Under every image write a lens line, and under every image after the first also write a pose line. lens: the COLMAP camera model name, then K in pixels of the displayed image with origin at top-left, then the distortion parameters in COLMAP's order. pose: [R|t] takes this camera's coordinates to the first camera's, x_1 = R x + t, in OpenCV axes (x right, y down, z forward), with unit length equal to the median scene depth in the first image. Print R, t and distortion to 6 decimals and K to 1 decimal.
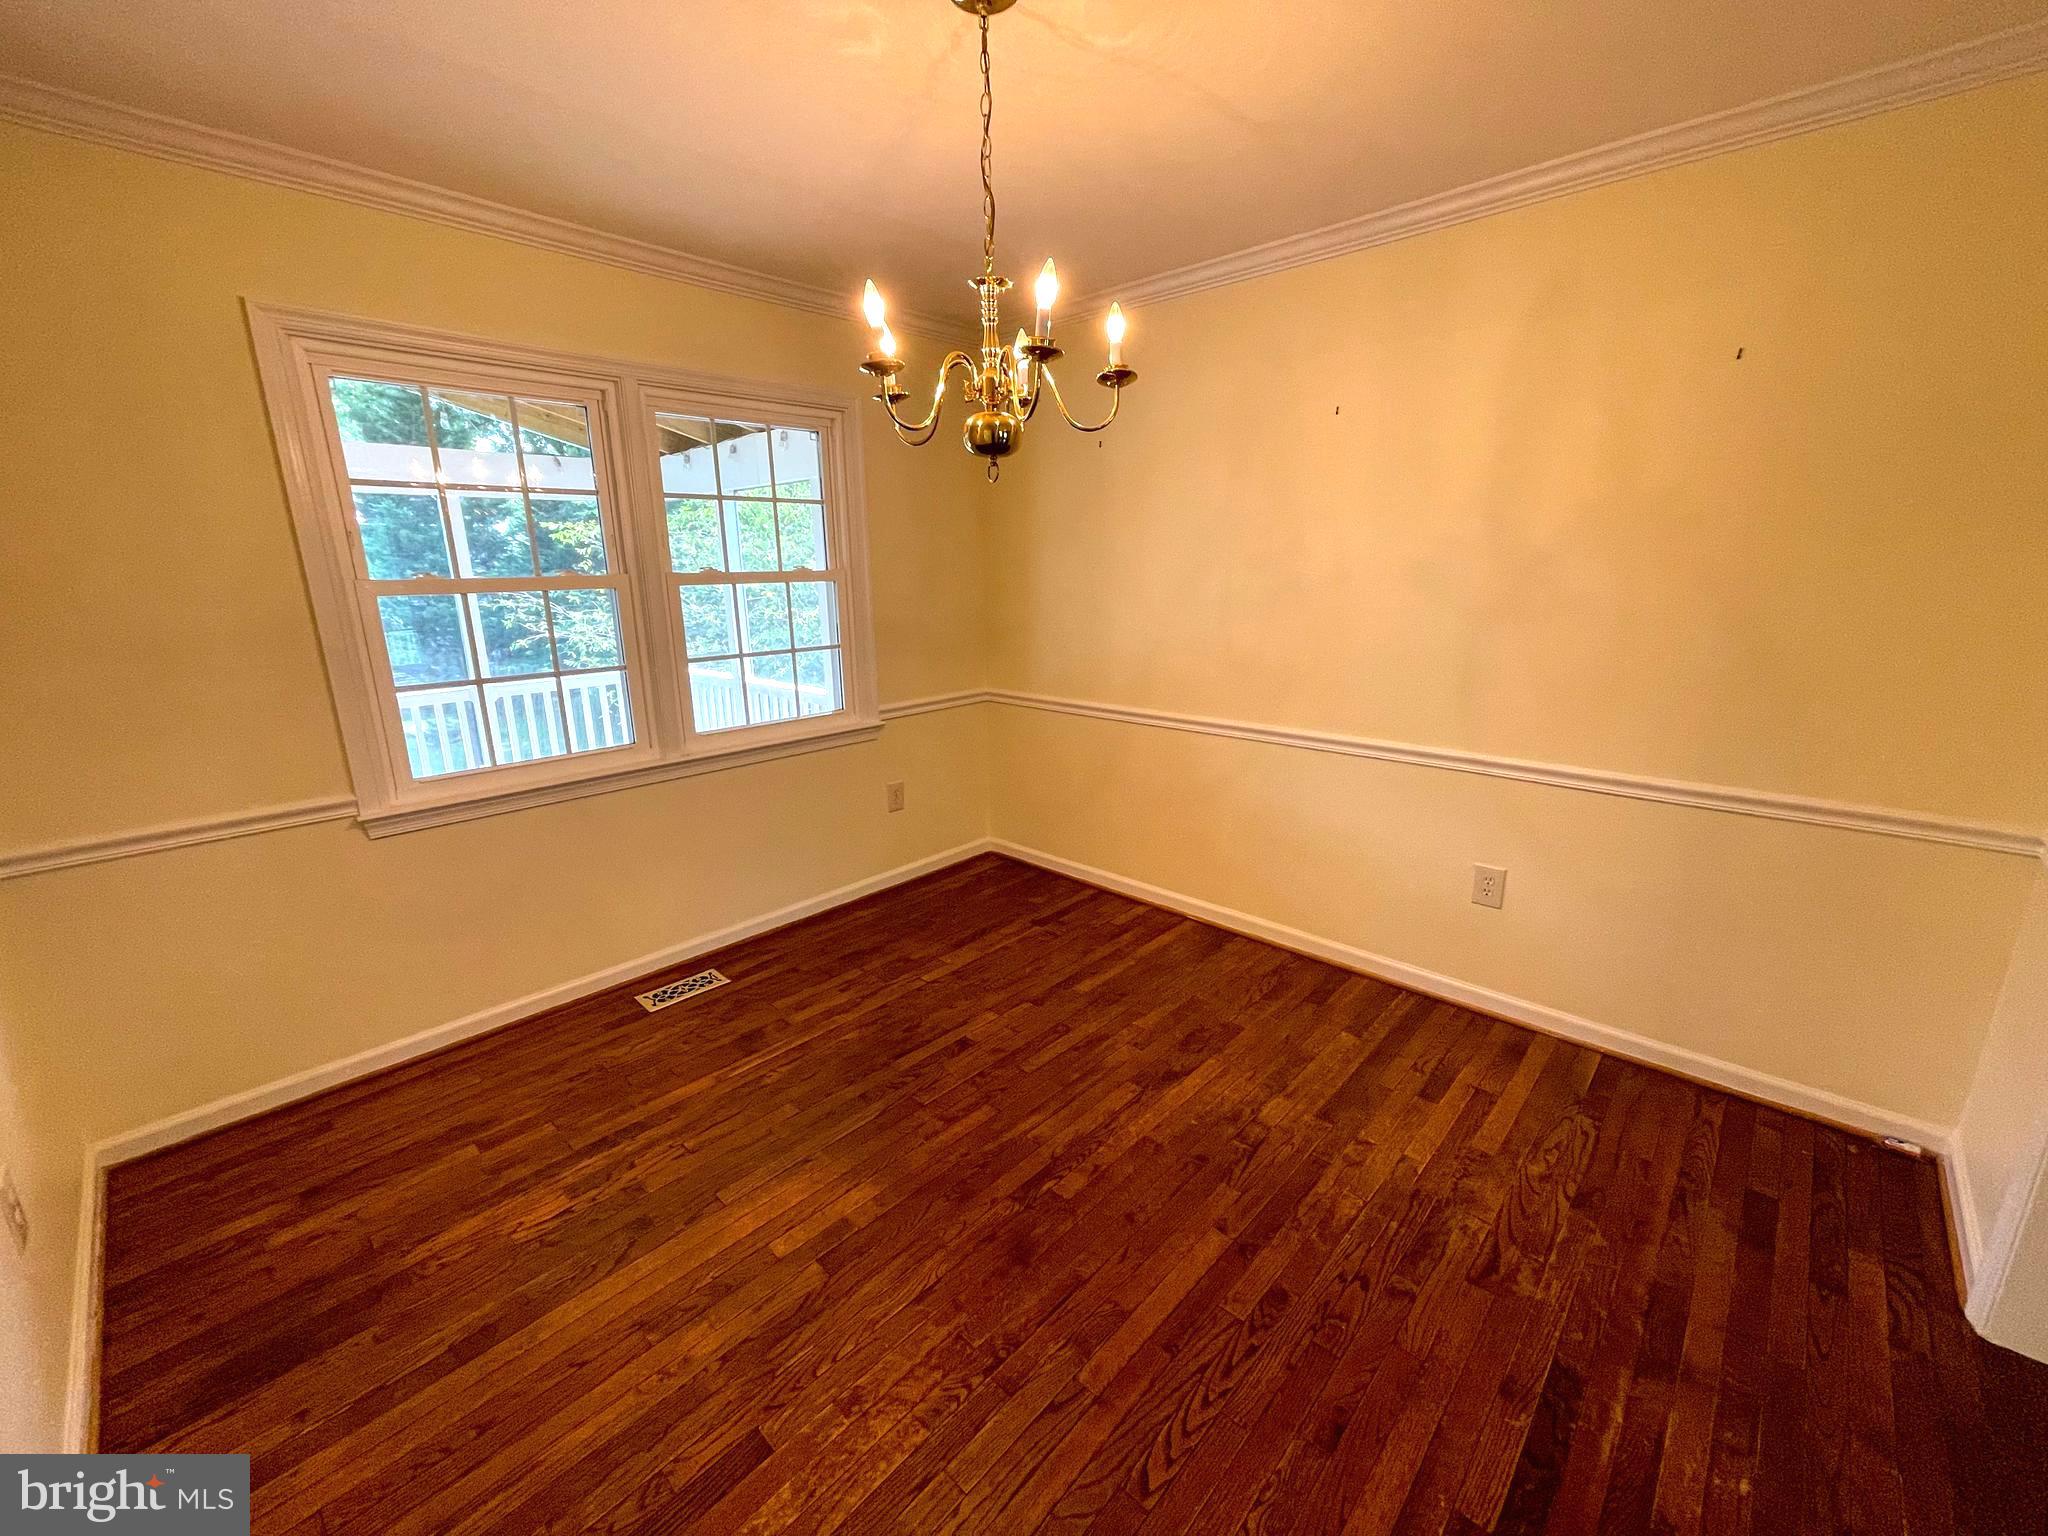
lens RADIAL K [[828.3, 0, 1019.1], [0, 828.3, 771.0], [0, 0, 1]] dist [0.001792, 0.000506]
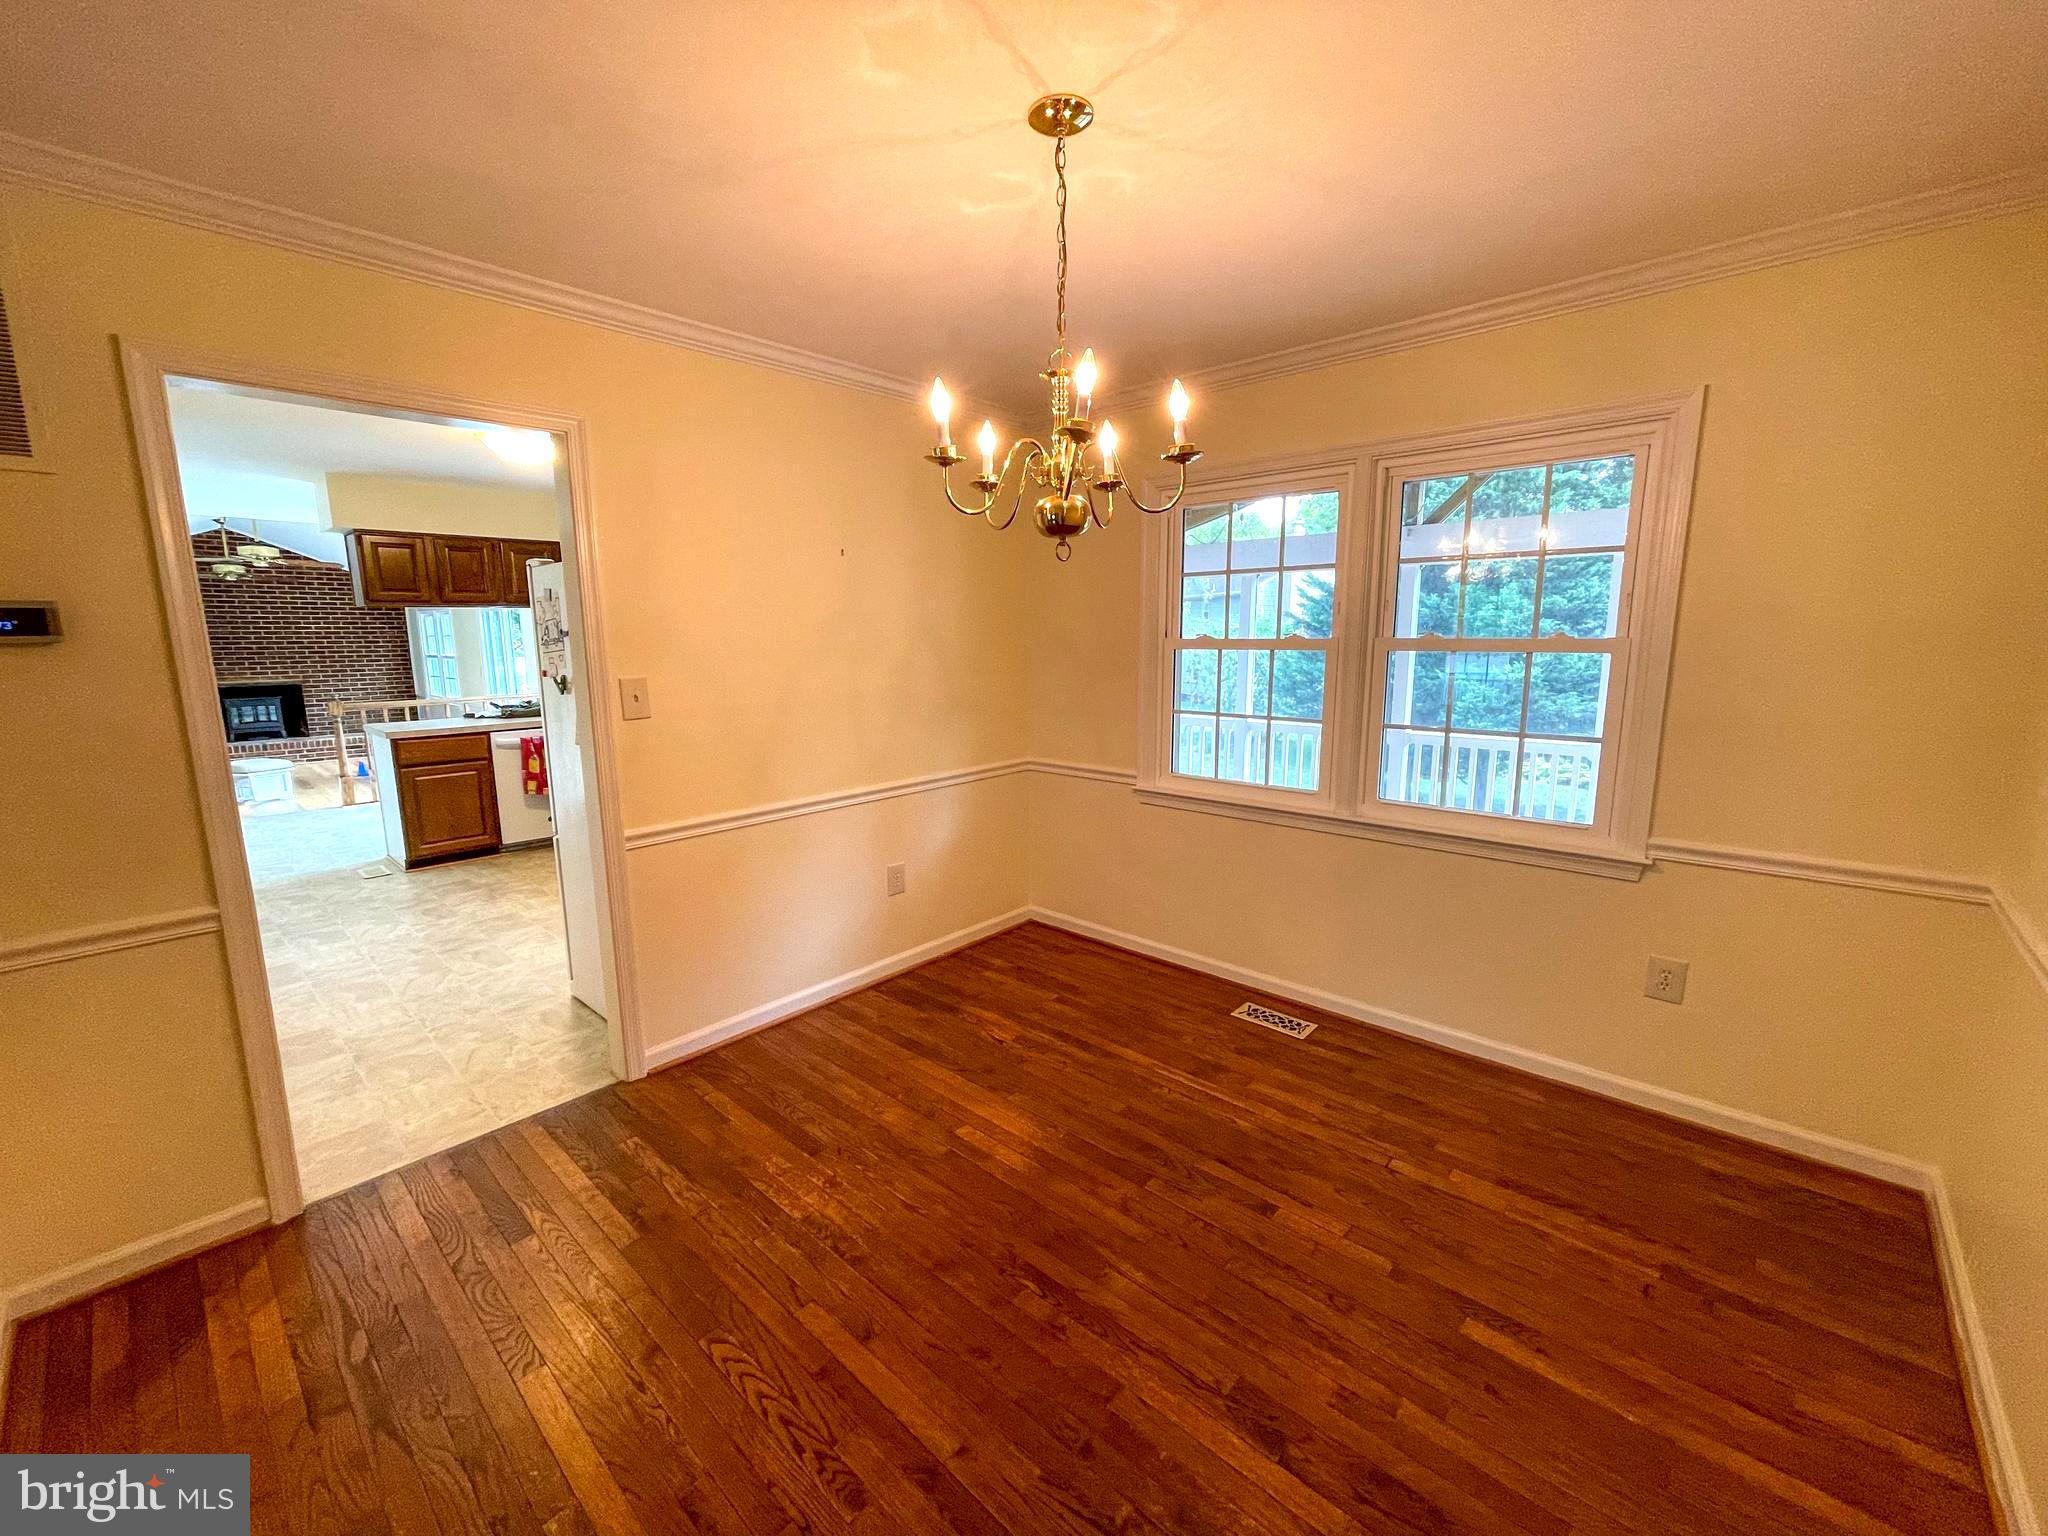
lens RADIAL K [[825.8, 0, 1018.3], [0, 825.8, 779.3], [0, 0, 1]] dist [0.001885, 0.000273]
pose [[0.015283, 0.193681, -0.980946, 0.730096], [-0.237152, 0.953768, 0.184620, -0.192146], [0.971352, 0.229812, 0.060508, 0.683861]]
